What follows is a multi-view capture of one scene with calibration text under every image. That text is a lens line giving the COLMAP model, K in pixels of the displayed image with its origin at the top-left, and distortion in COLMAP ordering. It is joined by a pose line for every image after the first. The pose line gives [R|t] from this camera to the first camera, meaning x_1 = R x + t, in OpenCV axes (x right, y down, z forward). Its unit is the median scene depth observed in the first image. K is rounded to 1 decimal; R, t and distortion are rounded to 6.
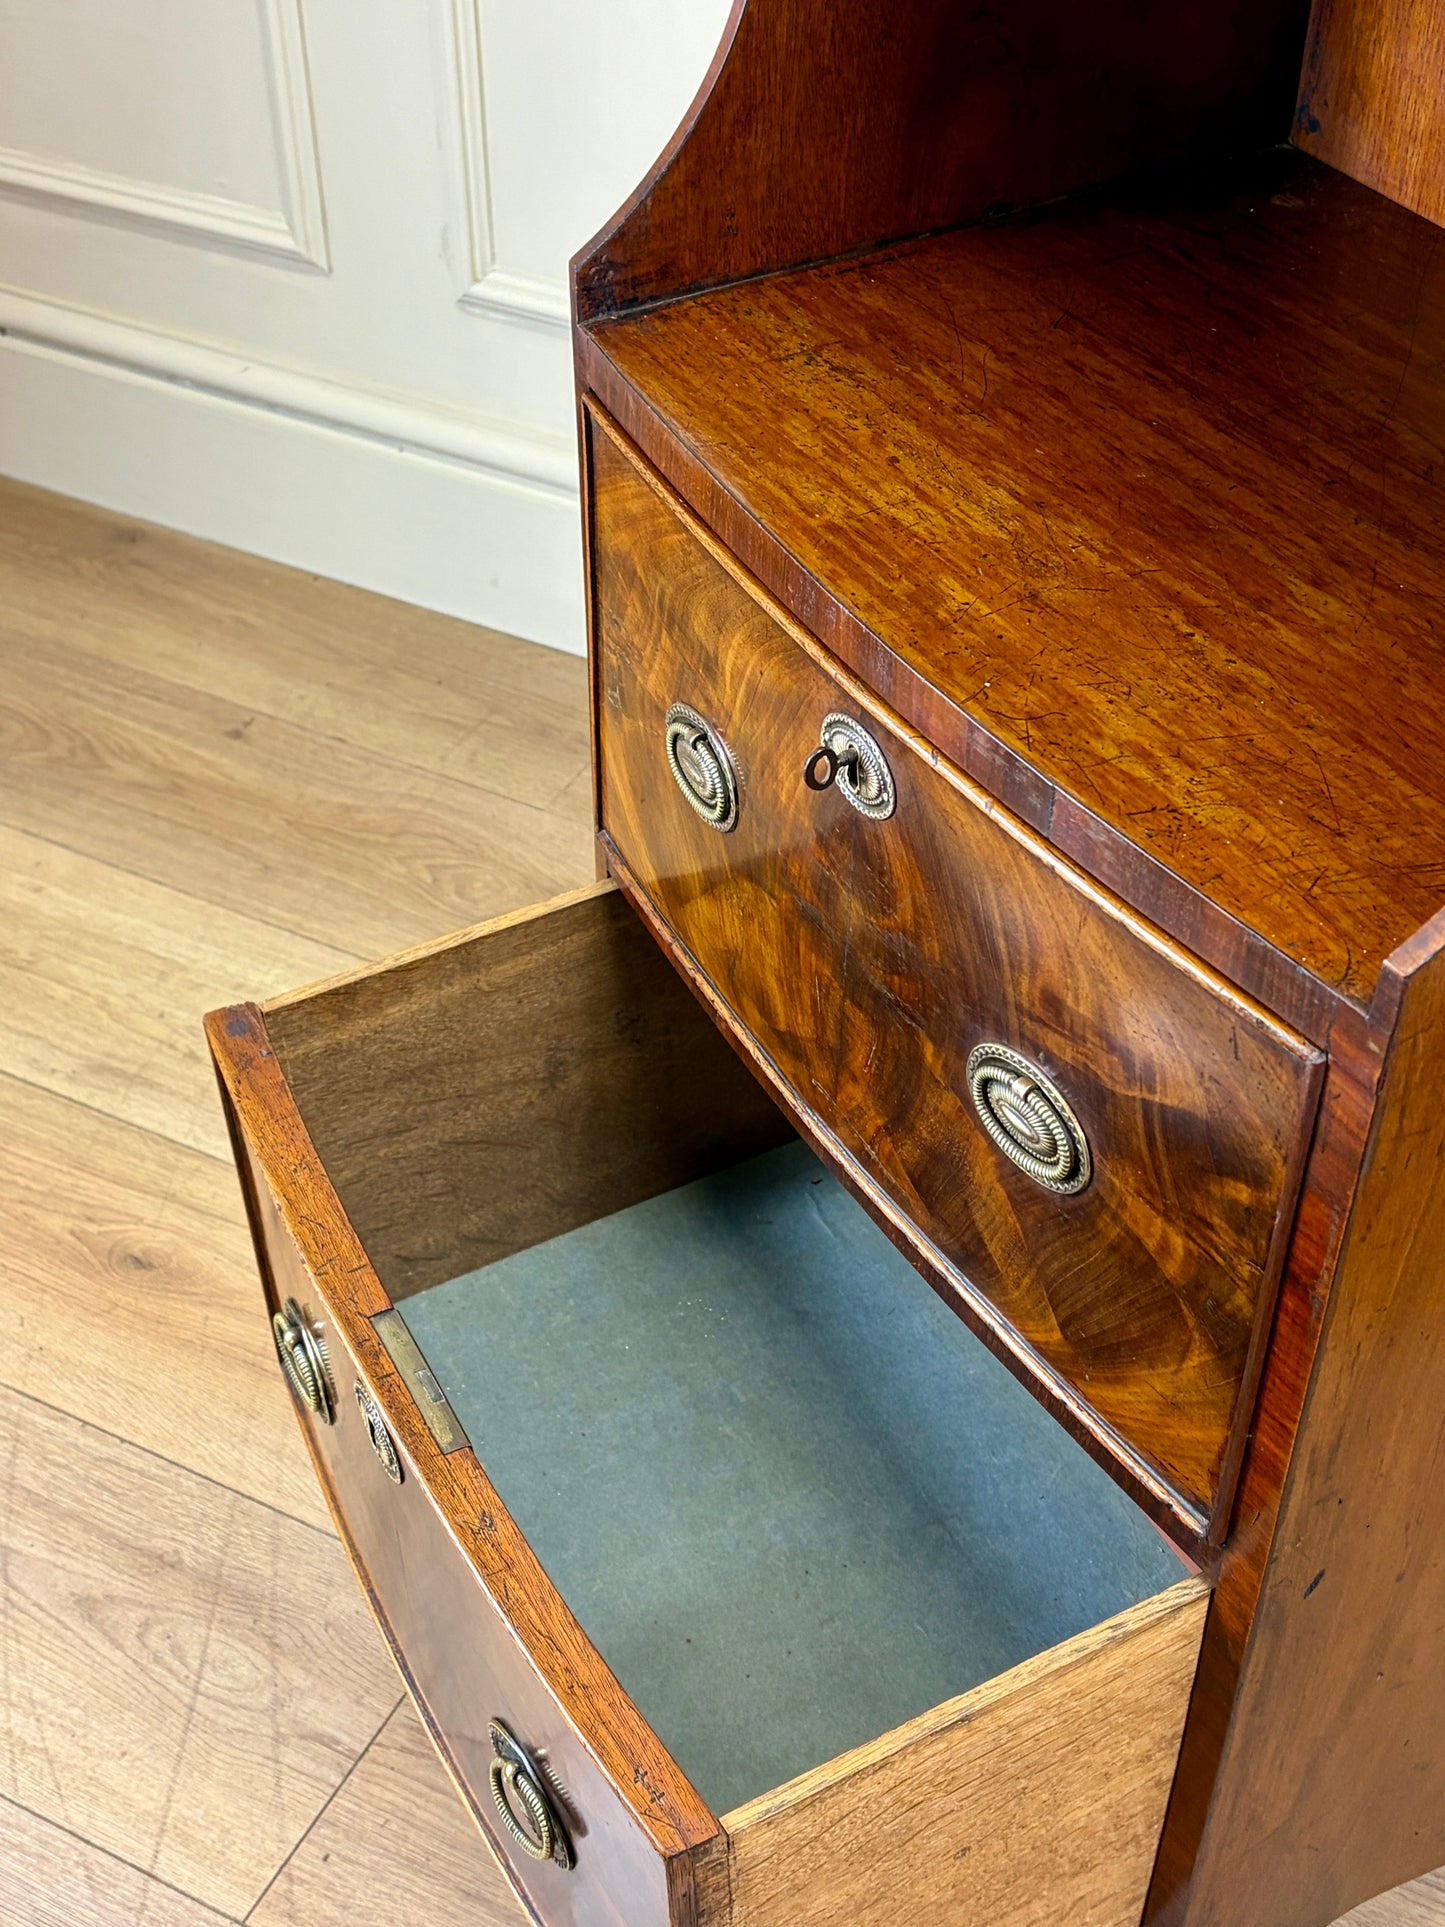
lens RADIAL K [[2492.1, 0, 688.8], [0, 2492.1, 993.2], [0, 0, 1]] dist [0.227882, -0.954868]
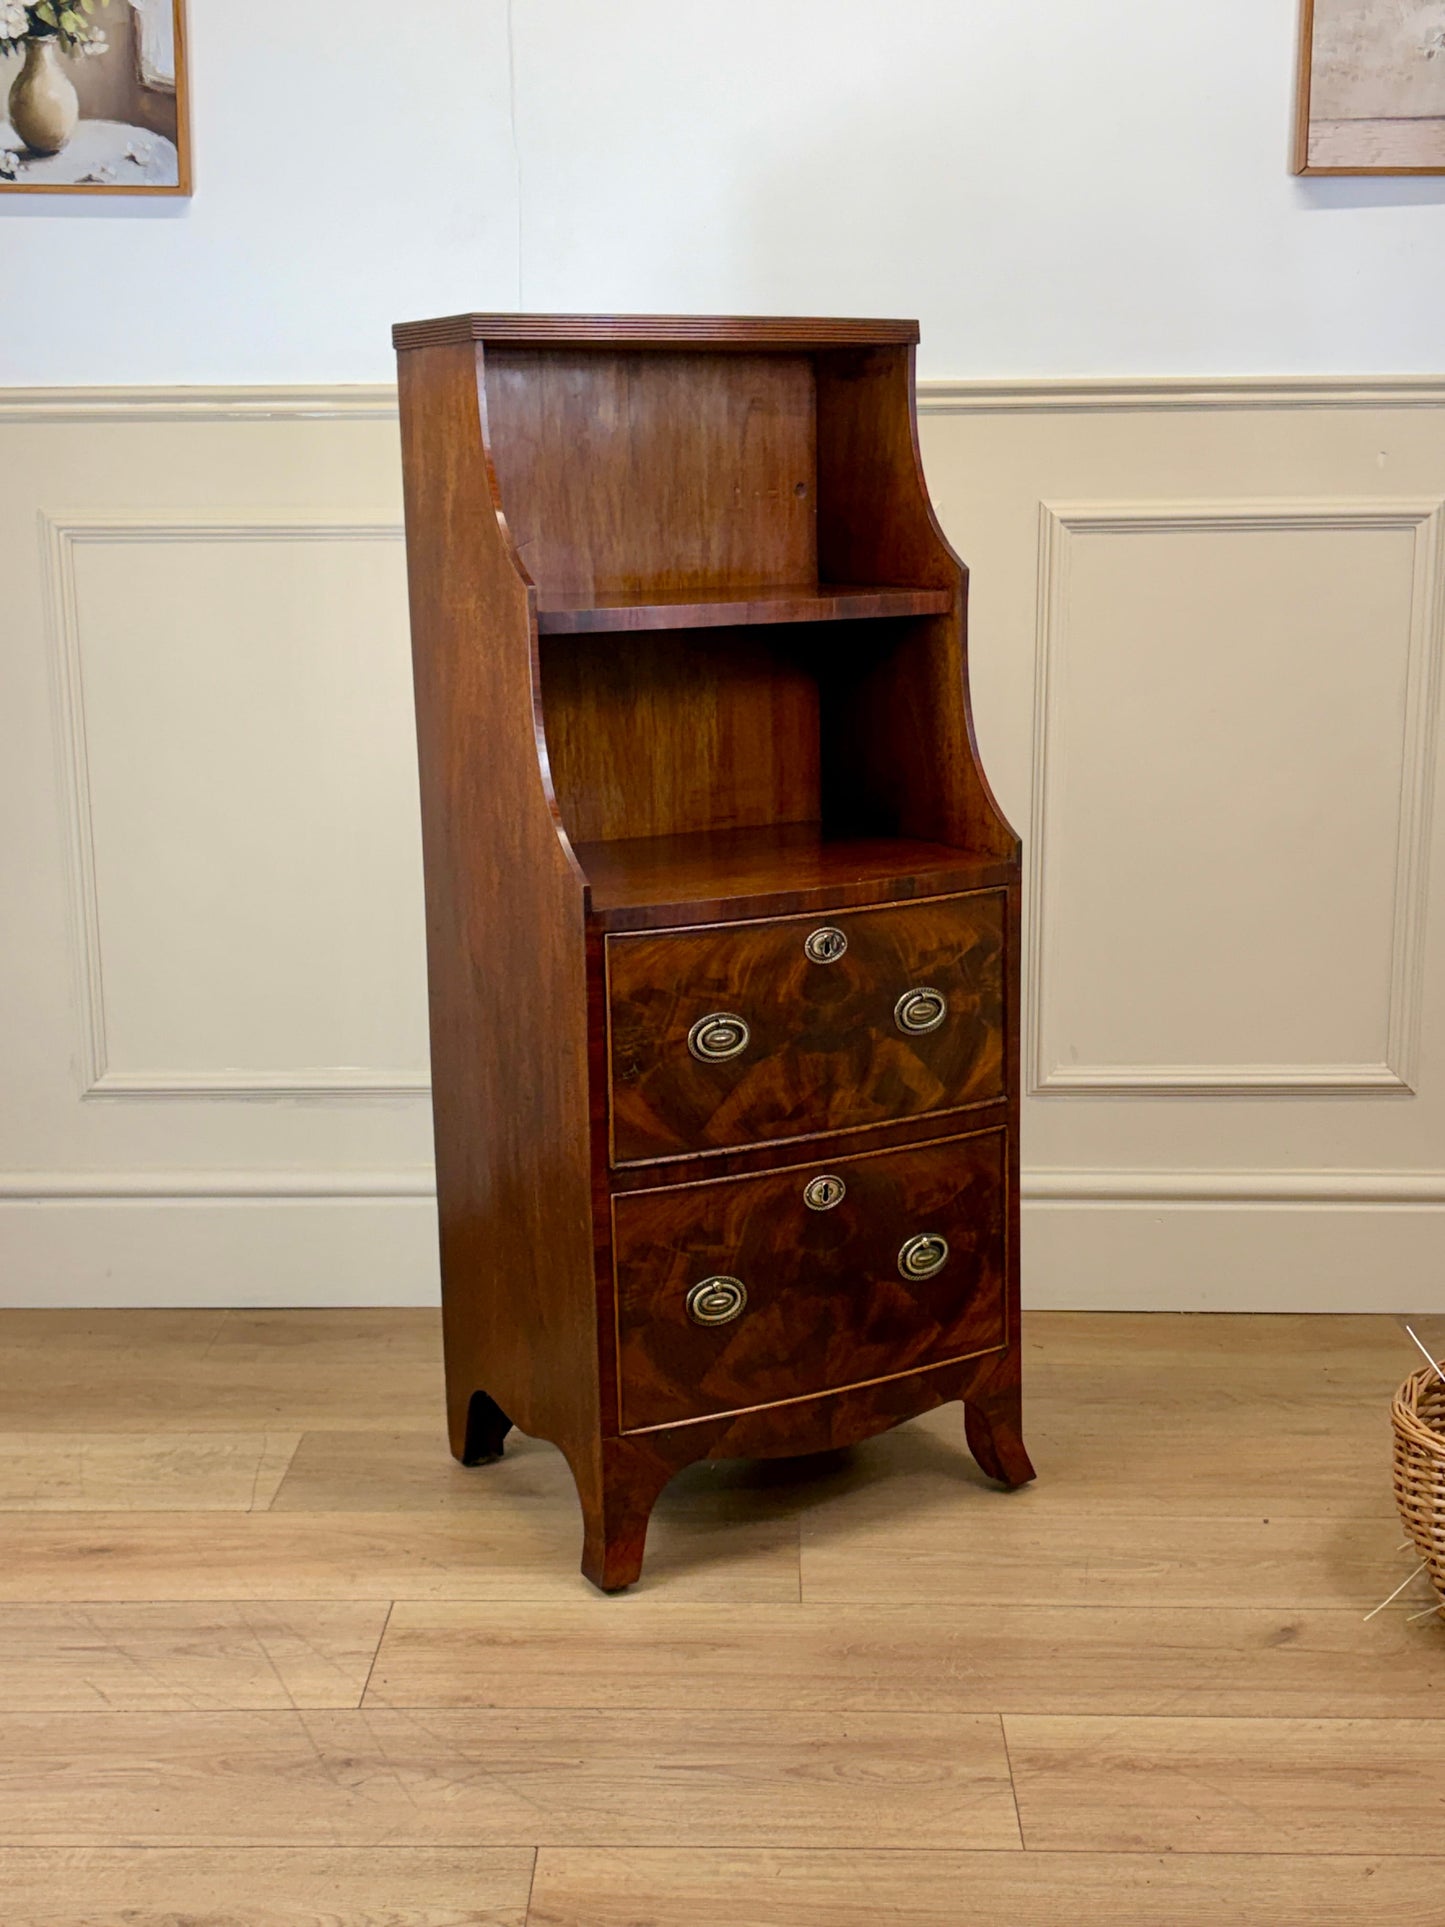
lens RADIAL K [[2462.8, 0, 714.9], [0, 2462.8, 971.6], [0, 0, 1]] dist [0.241270, -0.949039]
pose [[-0.010331, -0.206025, 0.978492, -2.450892], [0.667283, 0.727373, 0.160196, -0.556087], [-0.744733, 0.654586, 0.129962, 0.727087]]
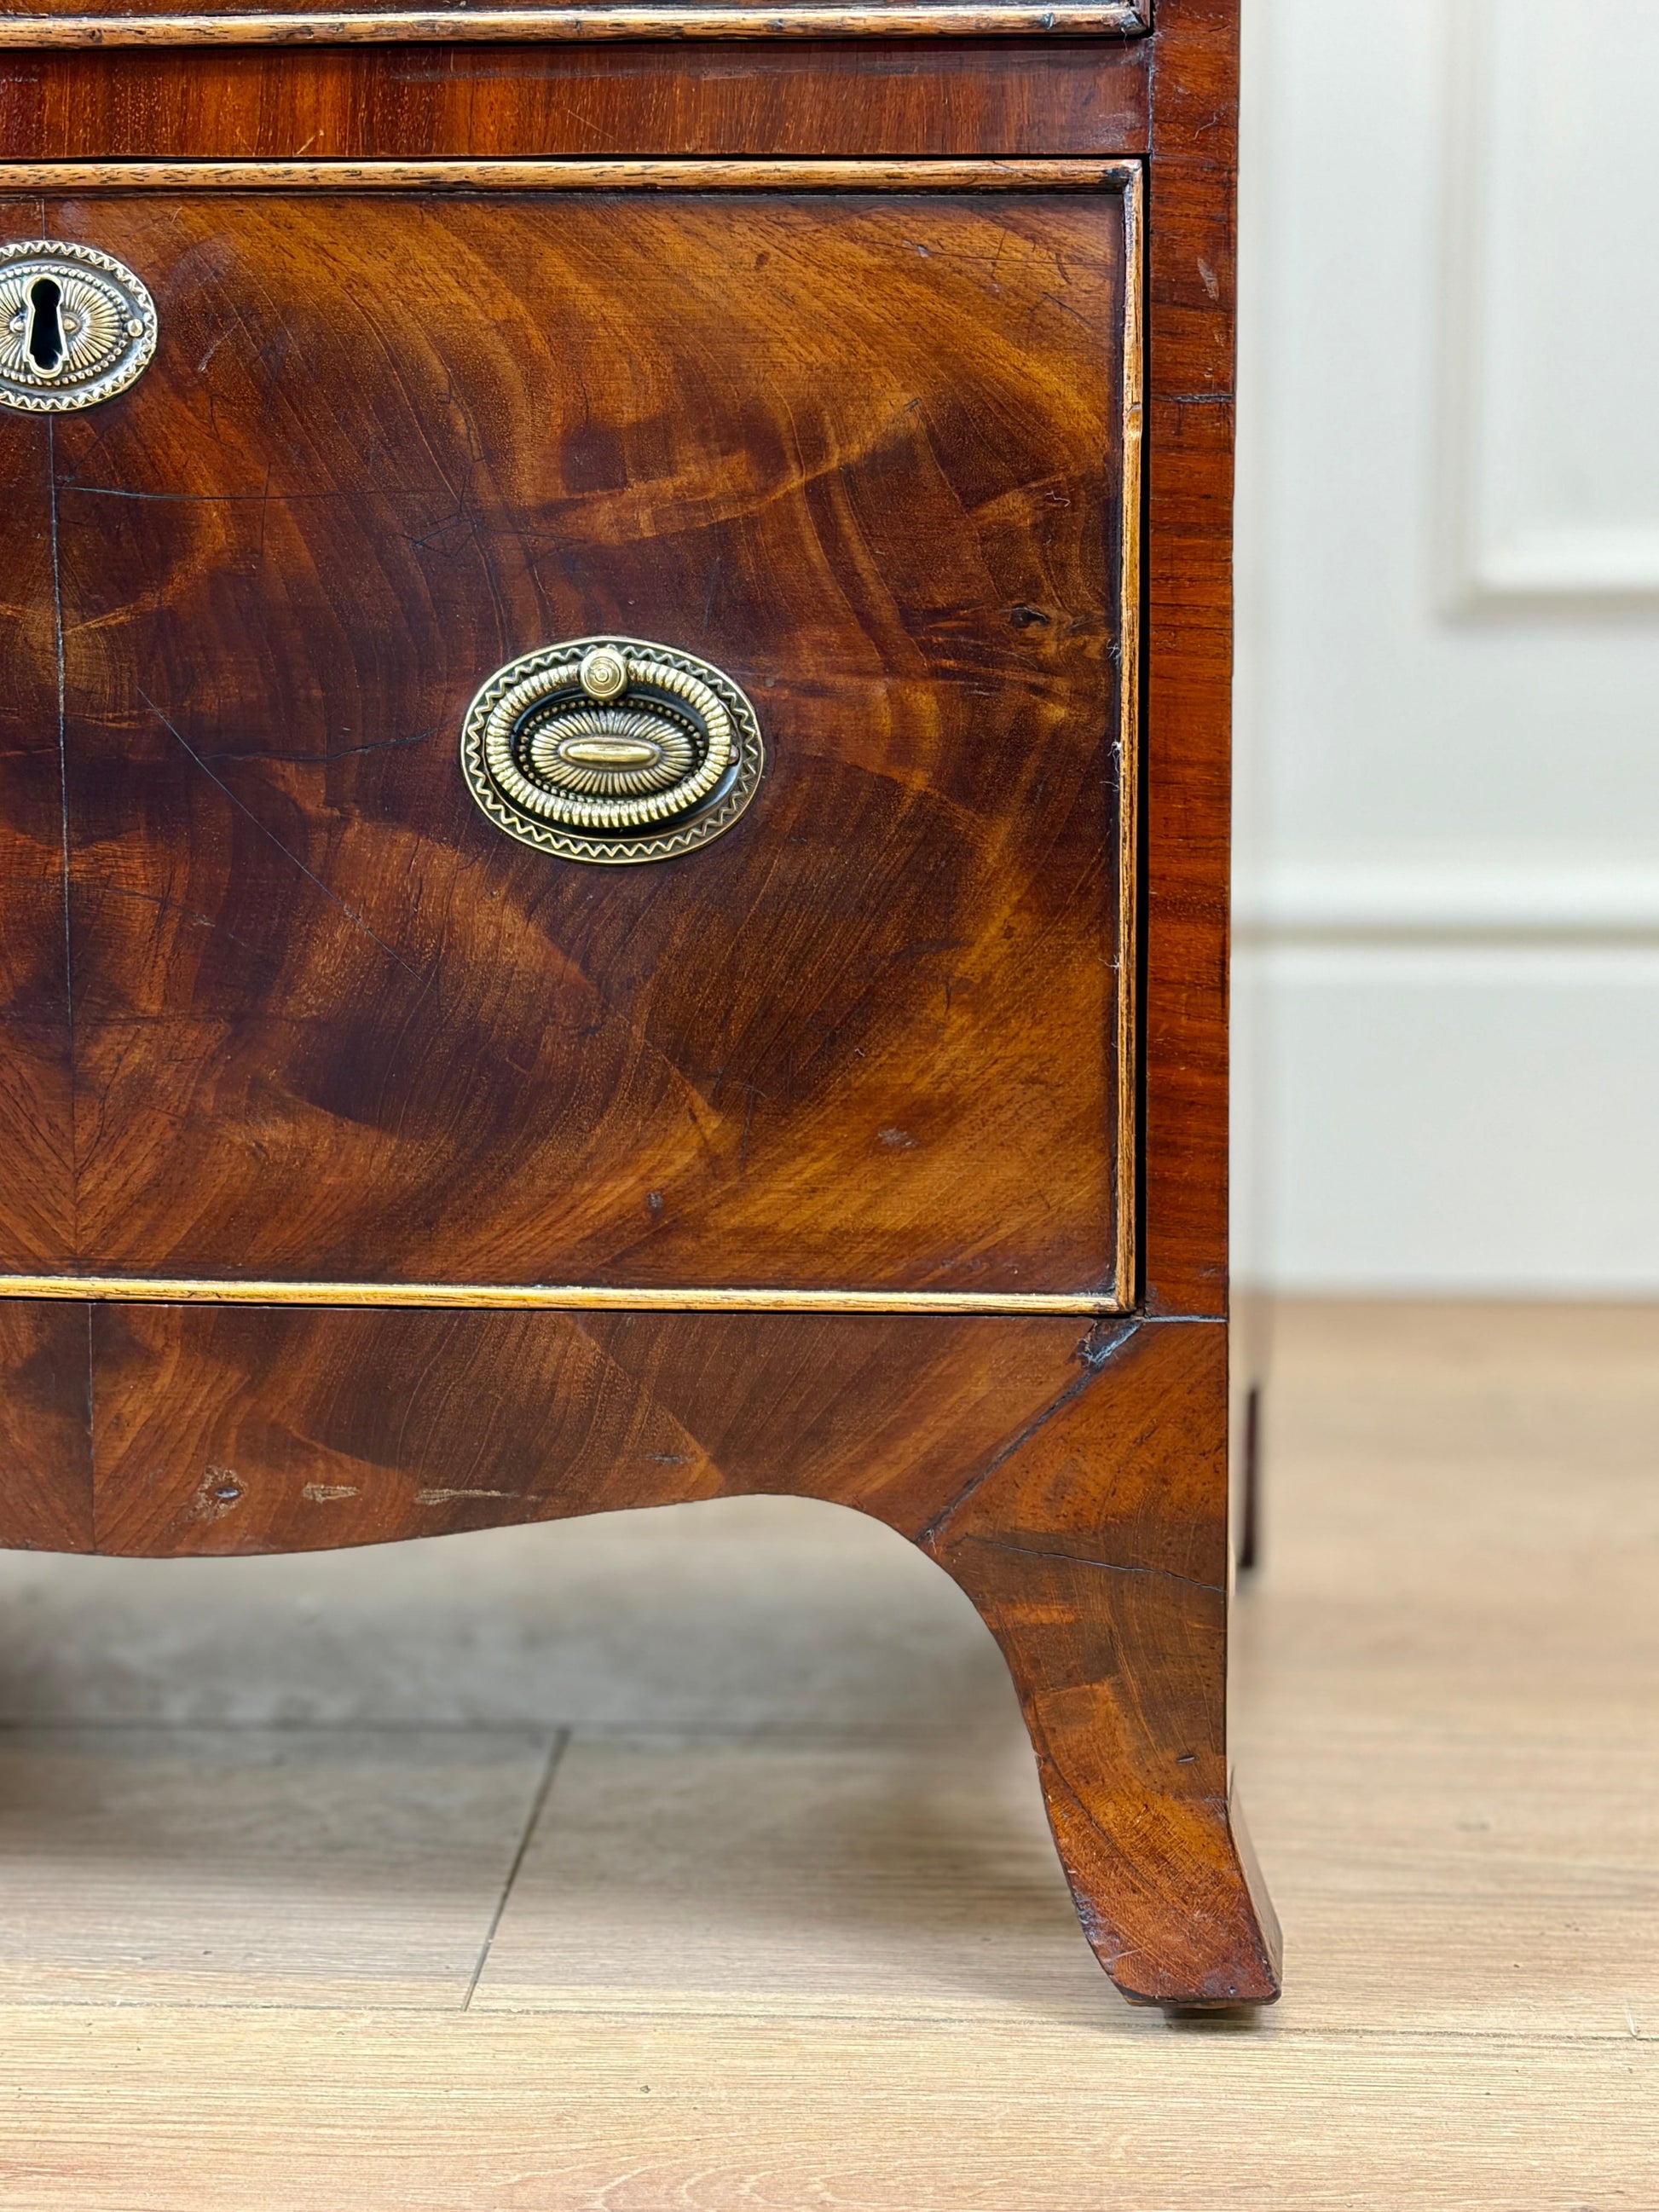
lens RADIAL K [[3826.7, 0, 814.7], [0, 3826.7, 1108.7], [0, 0, 1]] dist [0.280764, -1.328598]
pose [[0.603114, -0.123541, 0.788030, -0.547619], [0.524009, 0.806212, -0.274656, 0.589866], [-0.601388, 0.578584, 0.550975, 0.645811]]
